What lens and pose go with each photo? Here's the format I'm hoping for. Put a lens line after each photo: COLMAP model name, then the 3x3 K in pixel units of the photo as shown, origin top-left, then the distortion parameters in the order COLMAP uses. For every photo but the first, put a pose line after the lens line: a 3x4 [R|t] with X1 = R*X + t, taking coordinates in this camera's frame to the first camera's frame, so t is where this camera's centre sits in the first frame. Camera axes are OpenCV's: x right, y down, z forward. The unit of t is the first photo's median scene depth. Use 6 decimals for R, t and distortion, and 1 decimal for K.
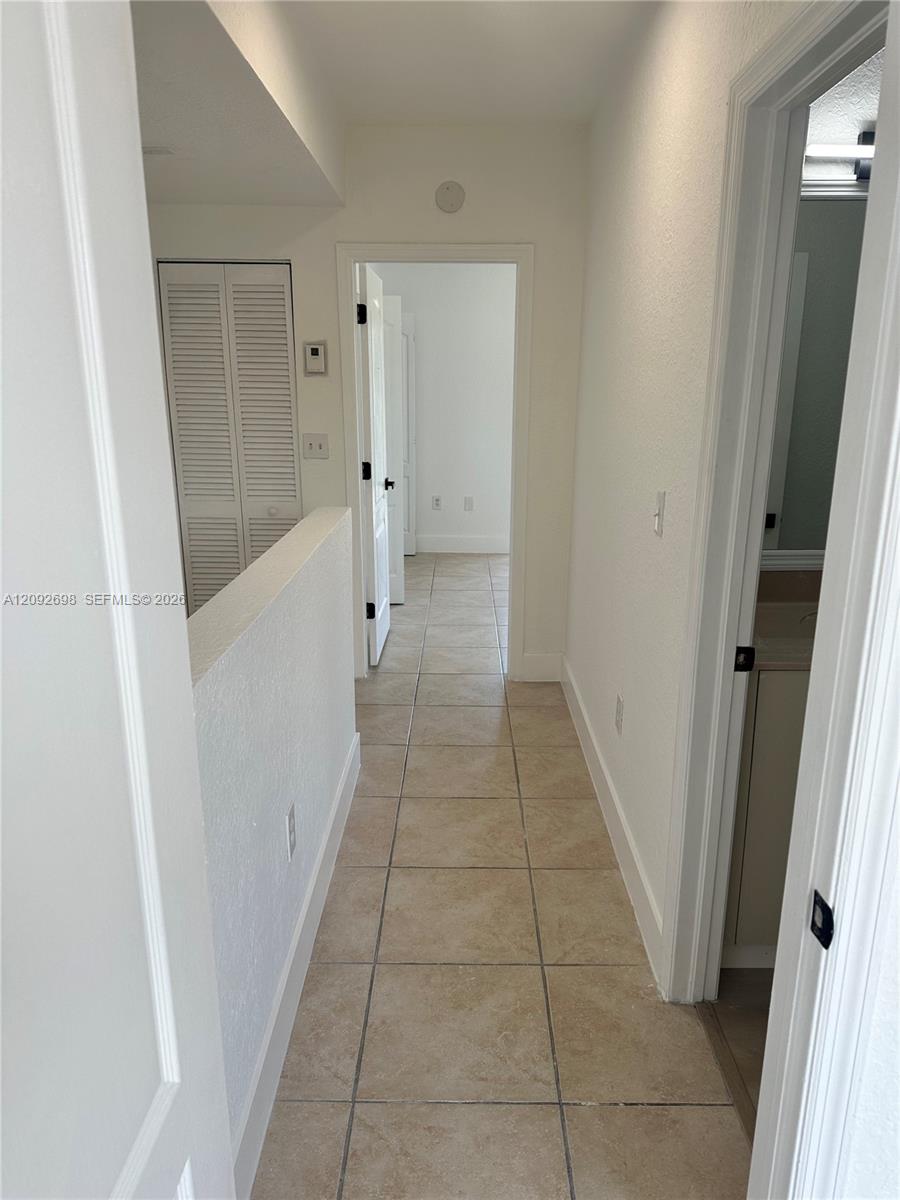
lens RADIAL K [[836.8, 0, 452.9], [0, 836.8, 602.4], [0, 0, 1]] dist [0.000221, -0.000528]
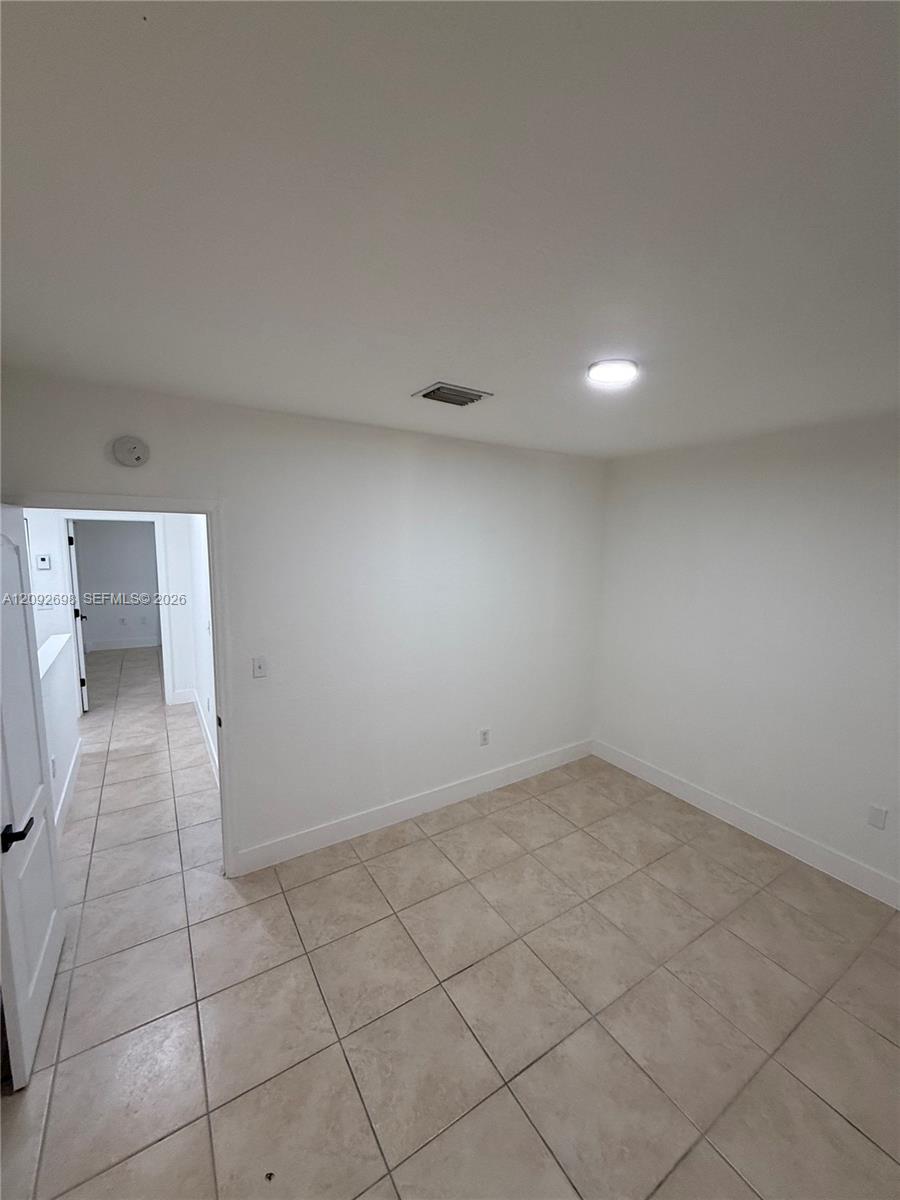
lens RADIAL K [[482.6, 0, 448.5], [0, 482.6, 594.0], [0, 0, 1]] dist [0.004185, 0.000045]
pose [[0.840667, -0.056307, 0.538617, 0.040168], [0.128763, 0.986840, -0.097808, 0.044296], [-0.526021, 0.151578, 0.836855, -0.735902]]
